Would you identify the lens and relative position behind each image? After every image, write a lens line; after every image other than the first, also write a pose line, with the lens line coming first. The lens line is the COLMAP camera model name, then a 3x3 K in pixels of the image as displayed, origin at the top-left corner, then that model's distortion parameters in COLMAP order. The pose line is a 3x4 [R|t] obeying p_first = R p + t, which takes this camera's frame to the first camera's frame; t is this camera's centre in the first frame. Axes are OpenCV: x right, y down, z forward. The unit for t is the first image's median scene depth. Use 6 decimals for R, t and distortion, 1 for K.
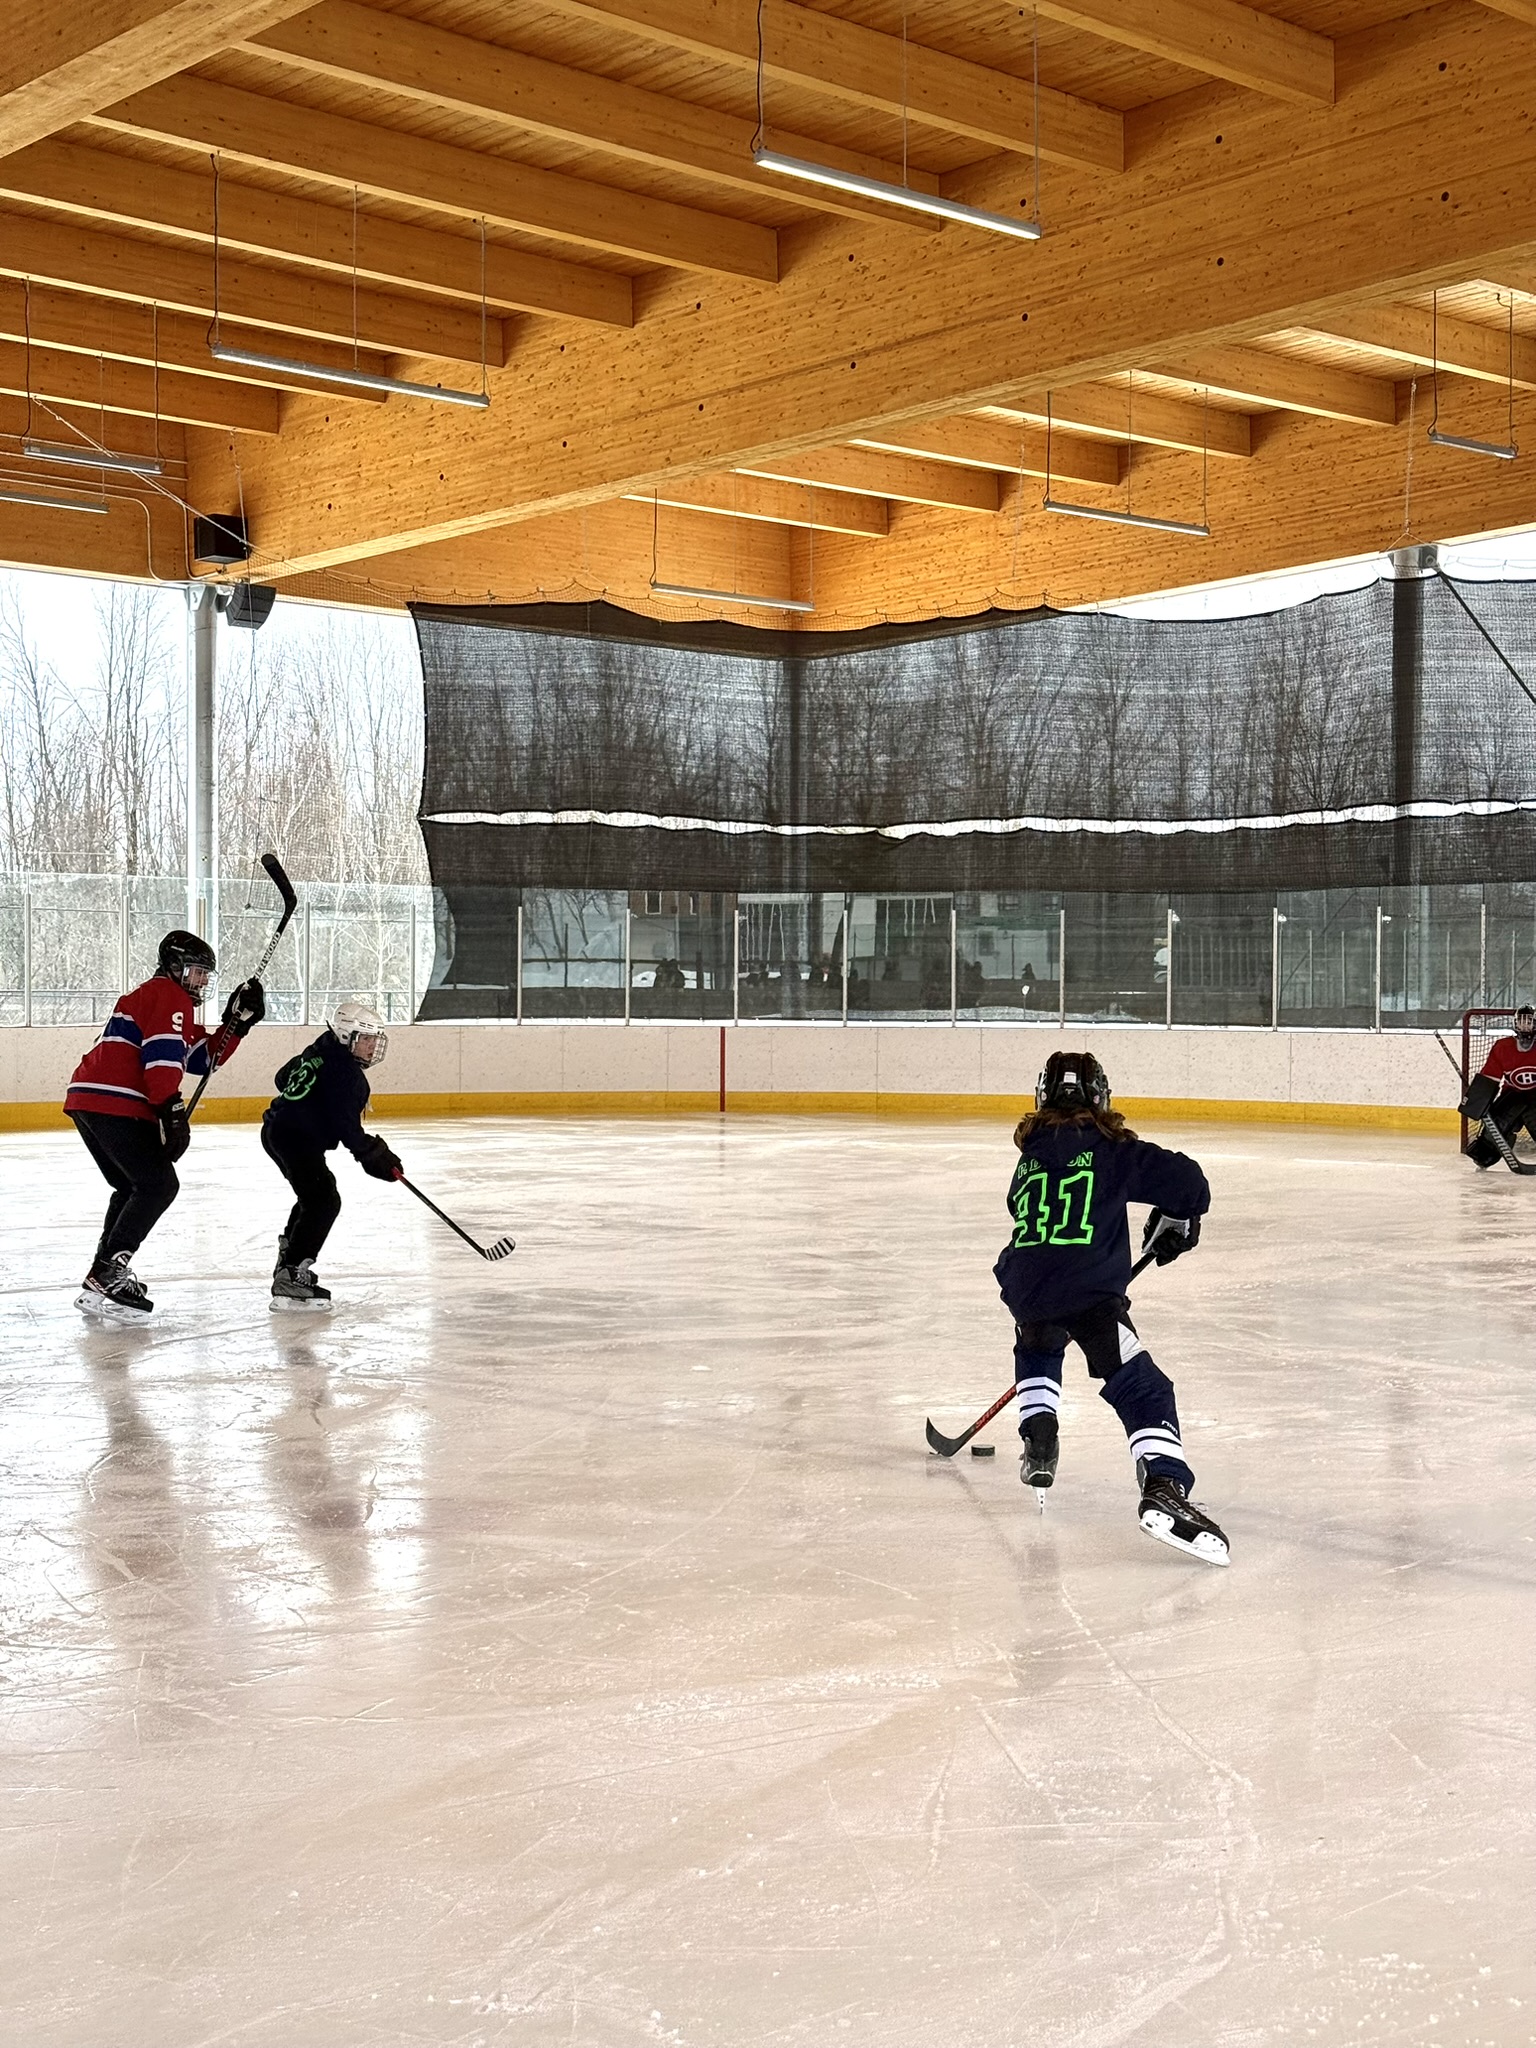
lens RADIAL K [[2833.4, 0, 775.3], [0, 2833.4, 1009.6], [0, 0, 1]] dist [0.138156, 0.000000]
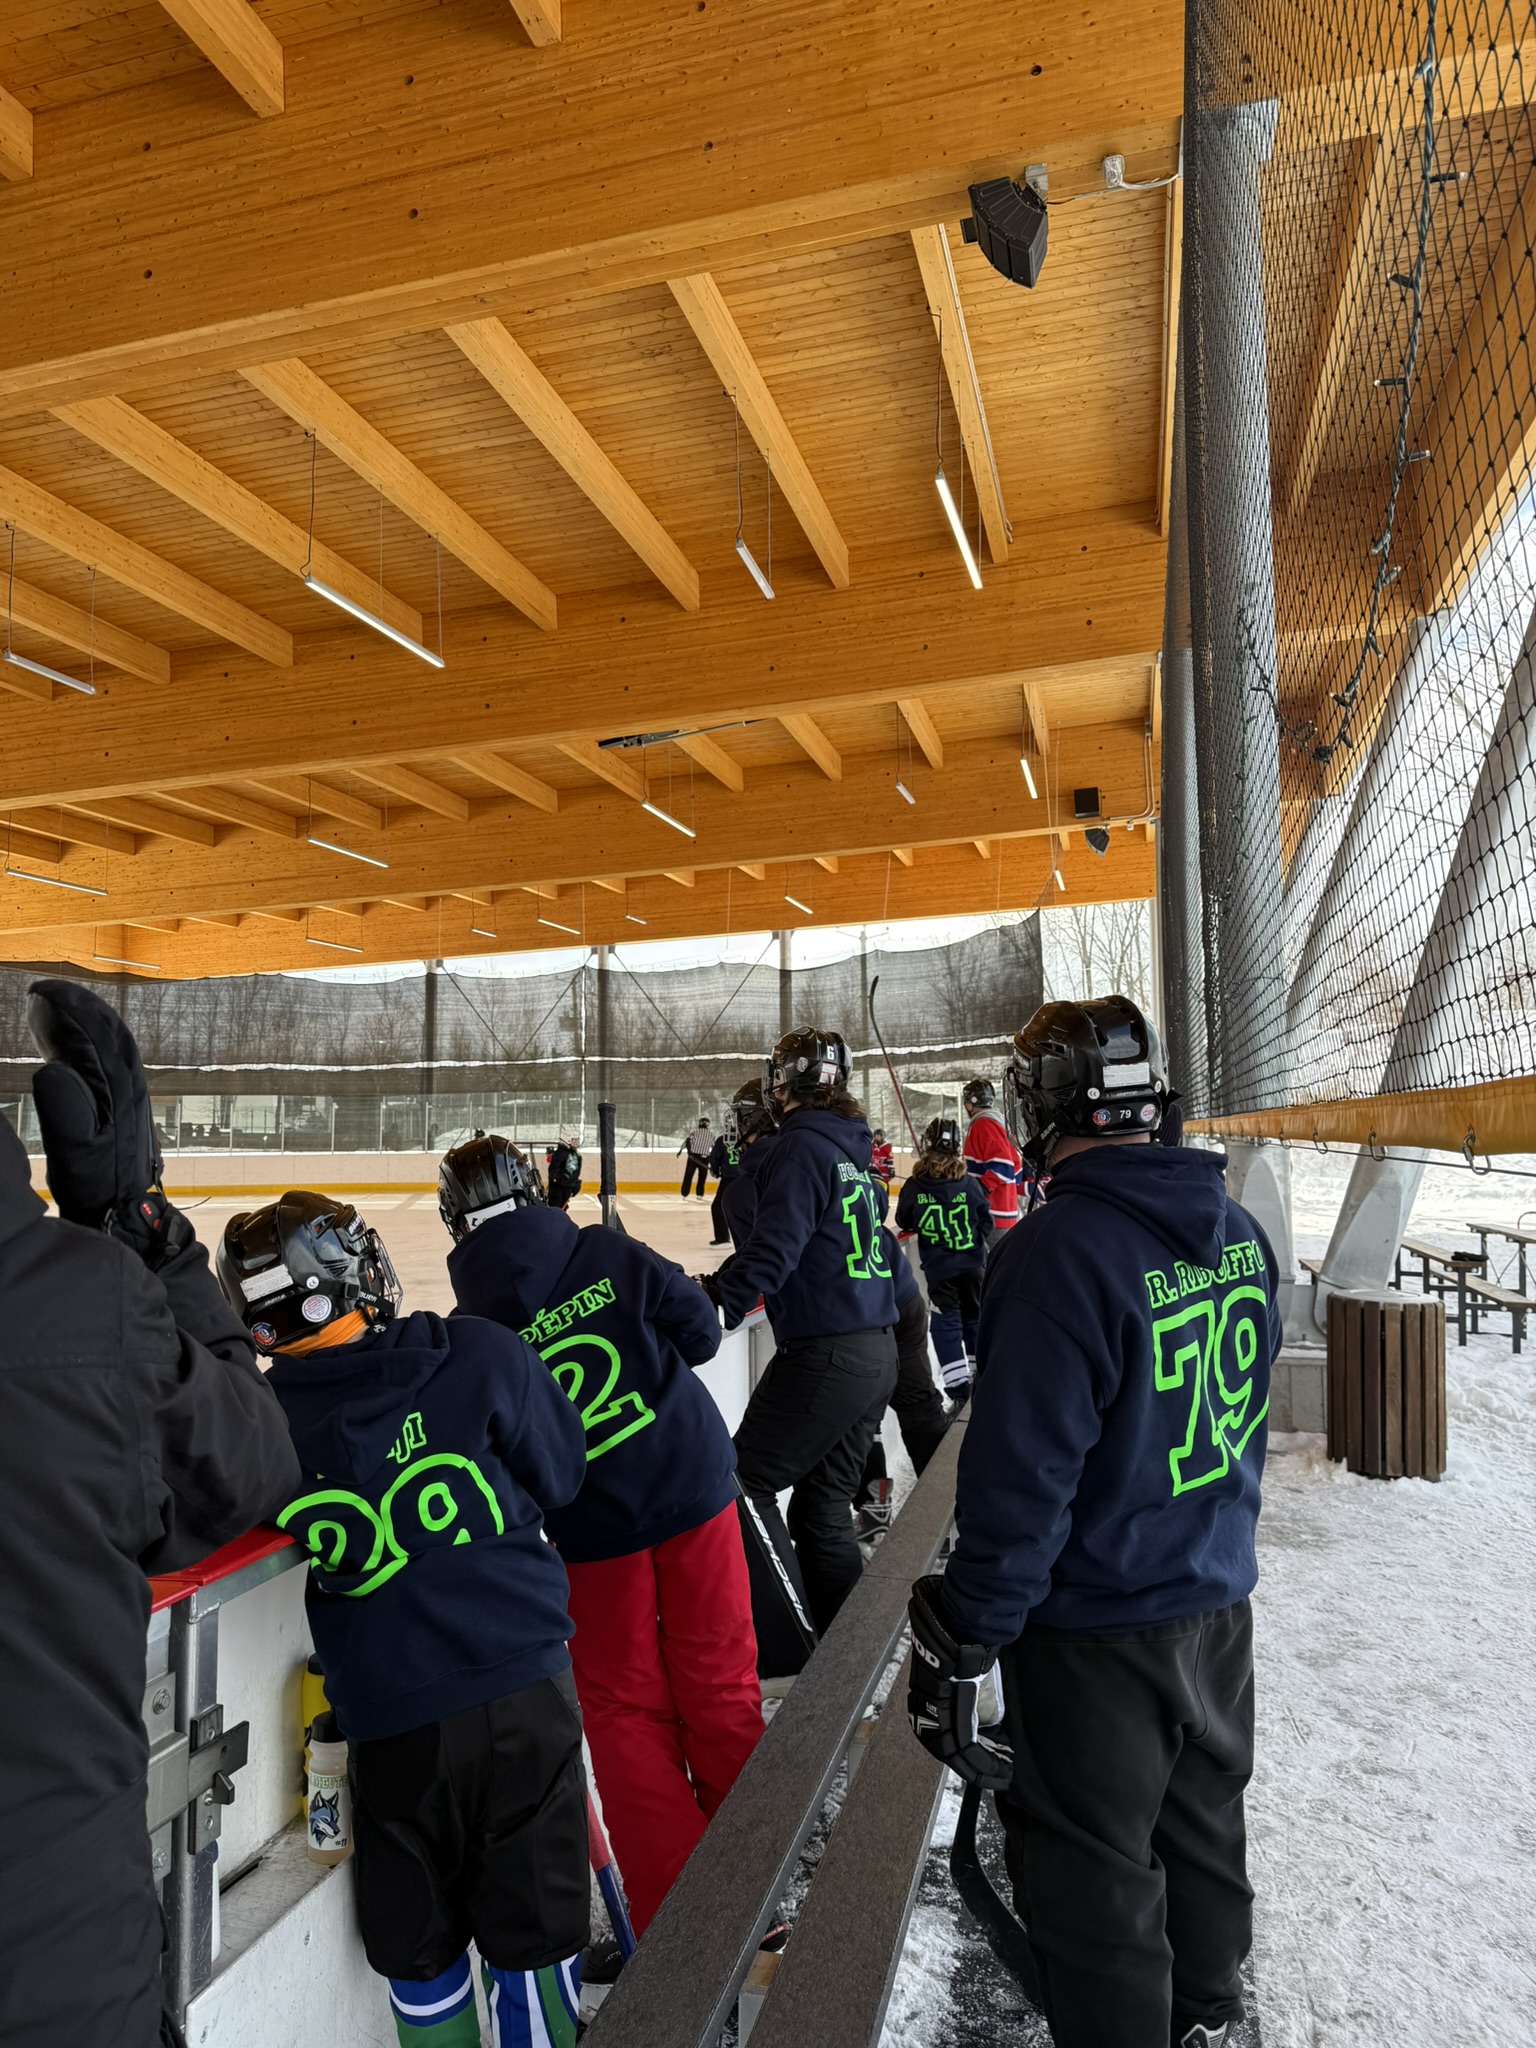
lens RADIAL K [[1428.5, 0, 760.5], [0, 1428.5, 1016.9], [0, 0, 1]] dist [0.070446, -0.087863]
pose [[0.847749, 0.031741, 0.529448, -0.216928], [0.015056, 0.996365, -0.083841, -0.000961], [-0.530184, 0.079048, 0.844189, -0.232443]]
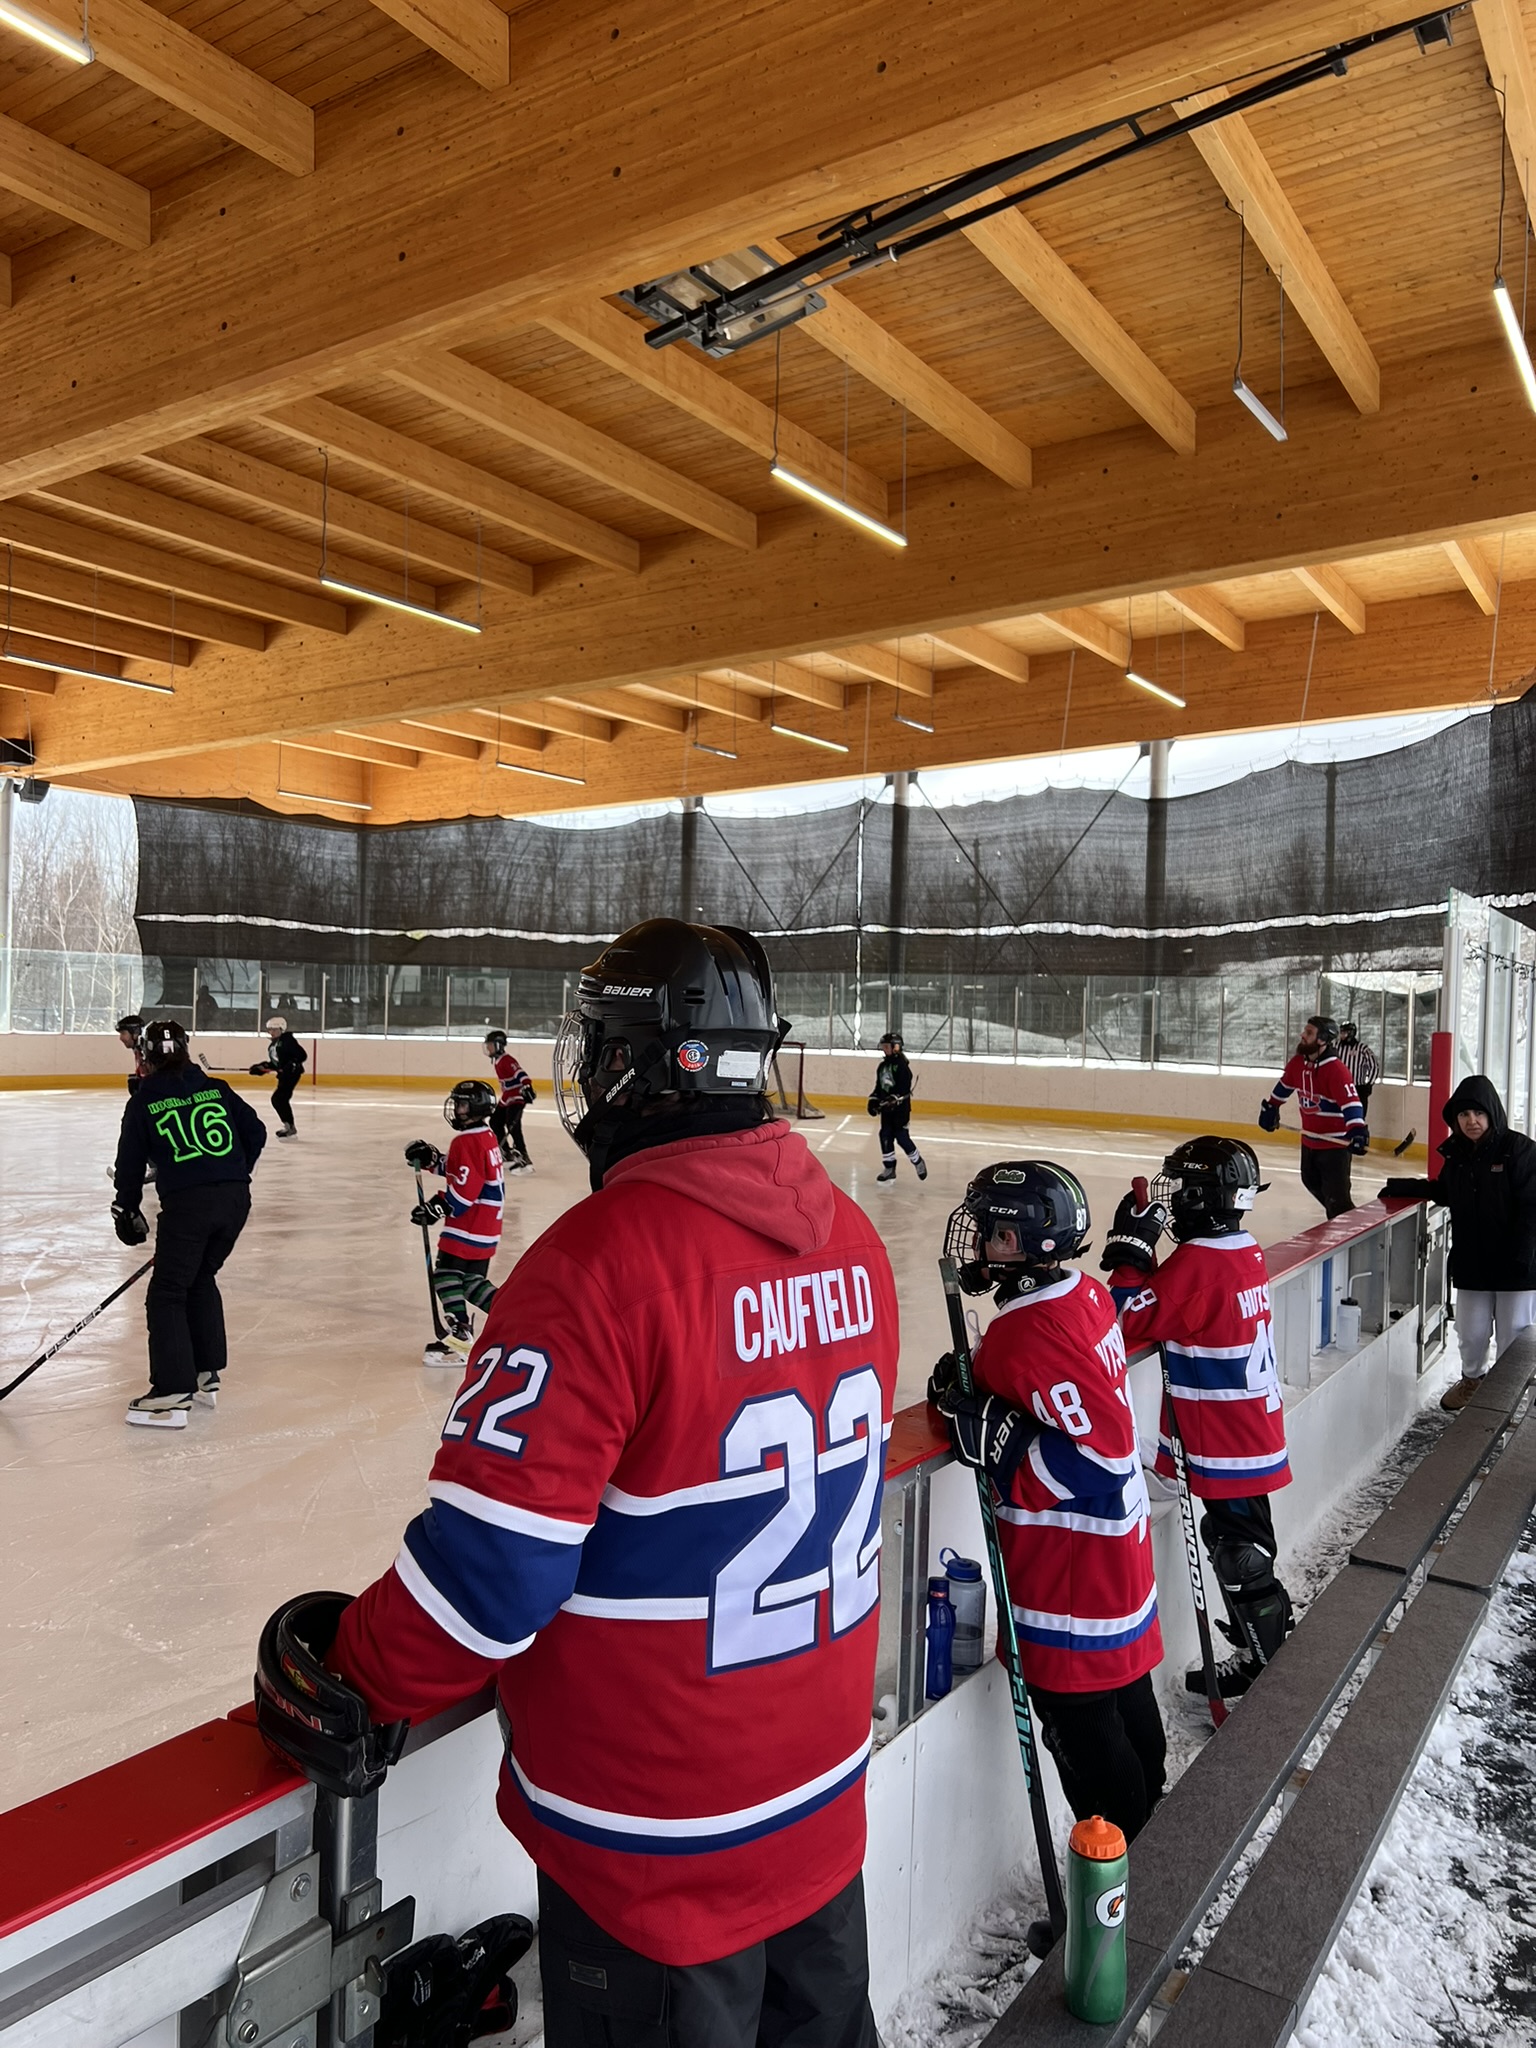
lens RADIAL K [[1541.1, 0, 754.6], [0, 1541.1, 1026.8], [0, 0, 1]] dist [0.025390, -0.018377]
pose [[0.970005, 0.017276, 0.242472, 0.016249], [-0.018646, 0.999821, 0.003358, -0.010850], [-0.242371, -0.007778, 0.970153, -0.019468]]
